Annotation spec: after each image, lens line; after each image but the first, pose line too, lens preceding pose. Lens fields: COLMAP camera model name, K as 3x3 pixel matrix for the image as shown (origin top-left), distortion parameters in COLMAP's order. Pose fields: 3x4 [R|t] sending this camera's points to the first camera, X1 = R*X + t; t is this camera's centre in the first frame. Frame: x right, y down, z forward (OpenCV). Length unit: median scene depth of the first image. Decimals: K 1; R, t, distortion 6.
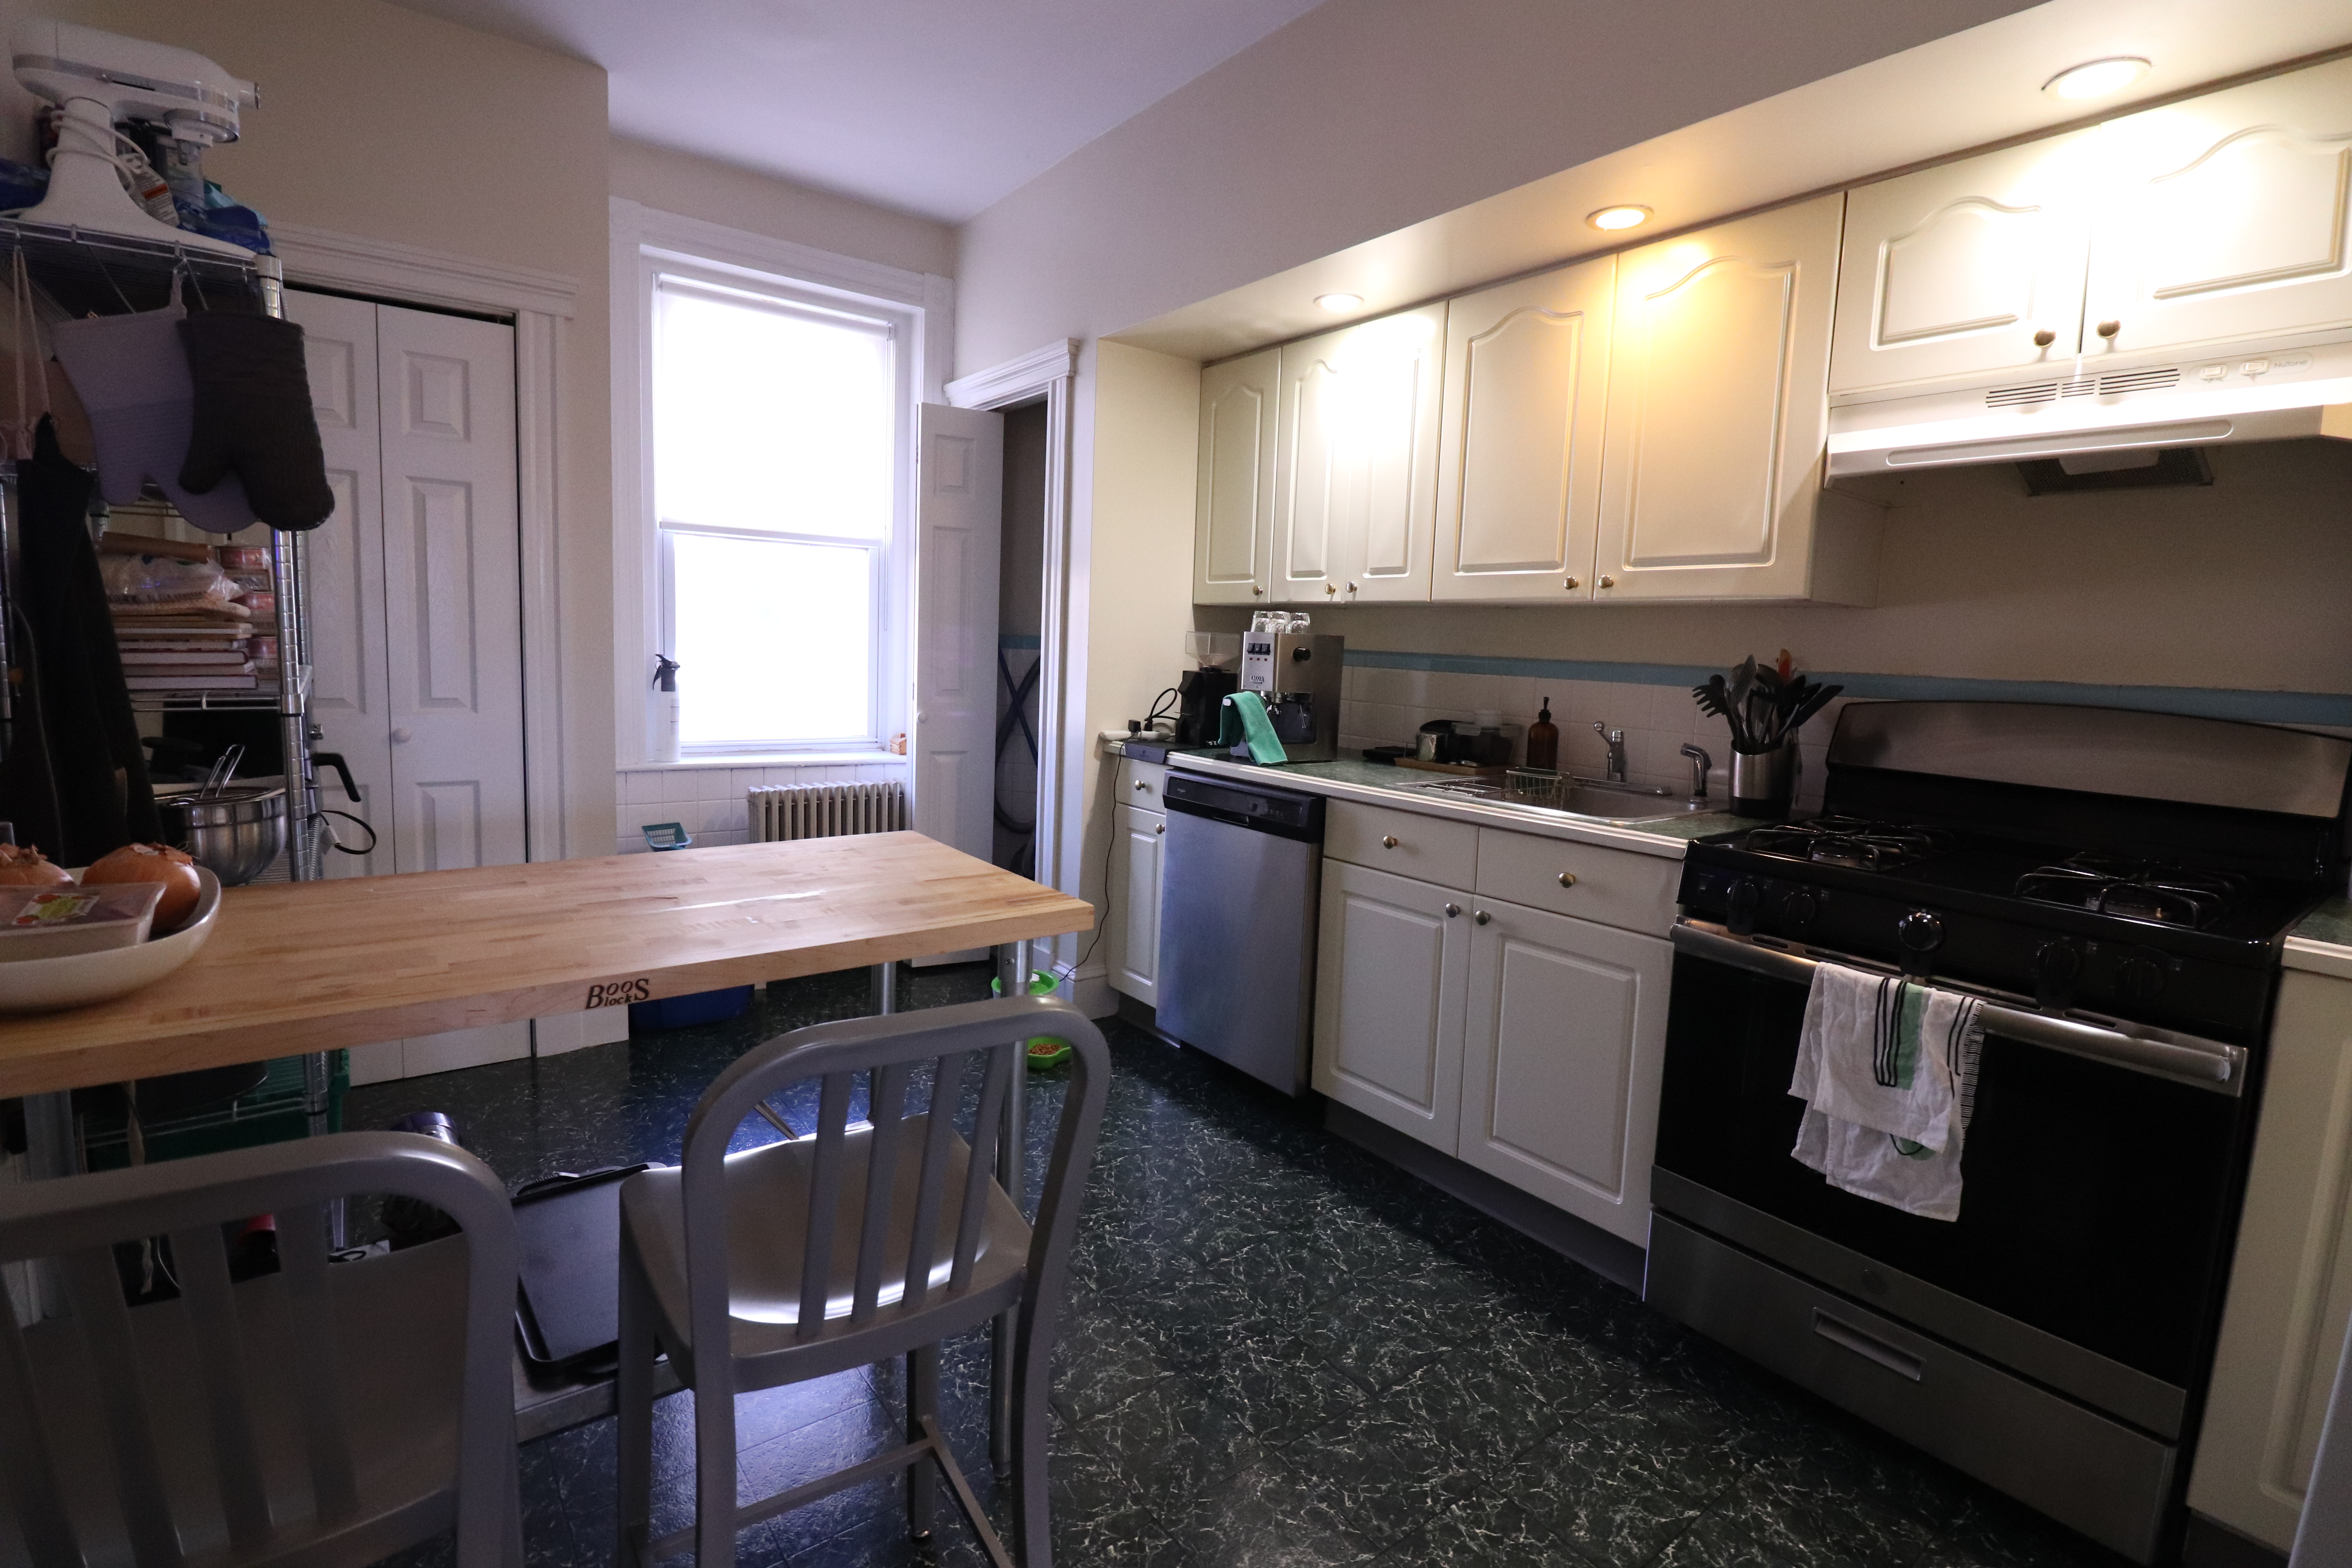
lens RADIAL K [[1118.7, 0, 1169.7], [0, 1118.7, 780.3], [0, 0, 1]] dist [-0.016124, -0.000973]
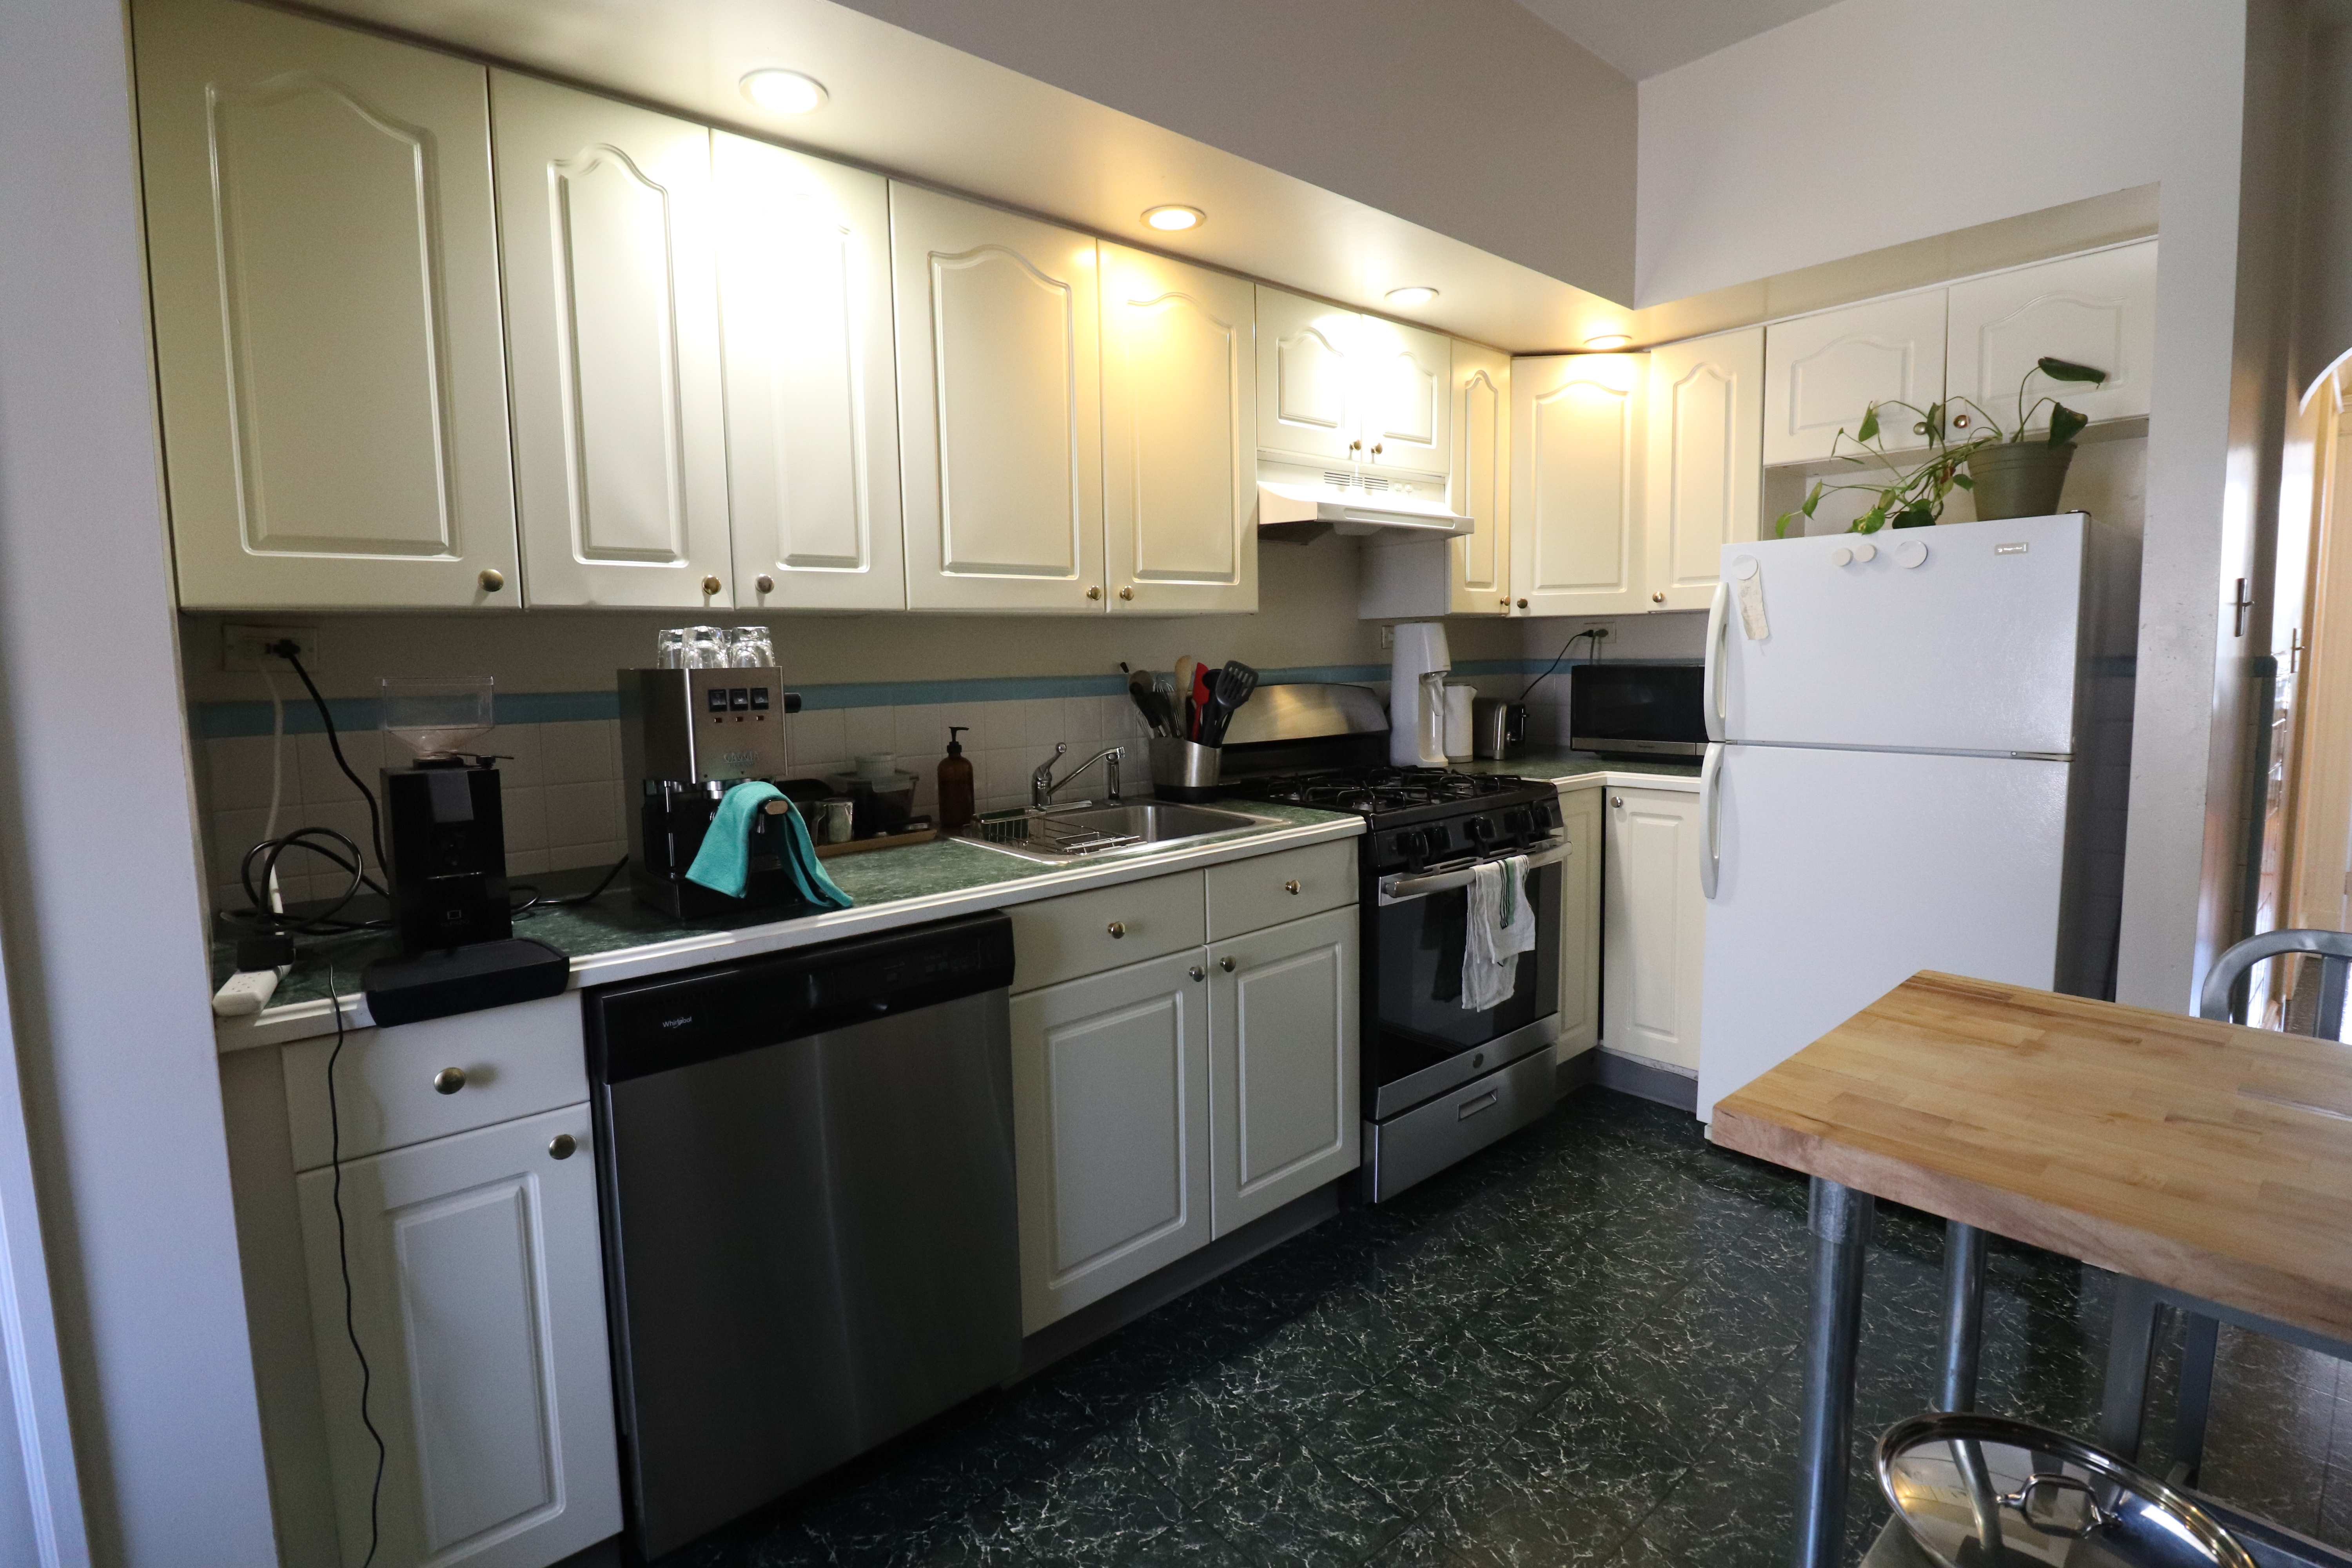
lens RADIAL K [[1097.0, 0, 1163.2], [0, 1097.0, 766.6], [0, 0, 1]] dist [-0.004085, -0.001083]
pose [[-0.077995, -0.139295, 0.987175, -0.575339], [0.141559, 0.978611, 0.149271, -0.174636], [-0.986853, 0.151386, -0.056608, 1.082792]]
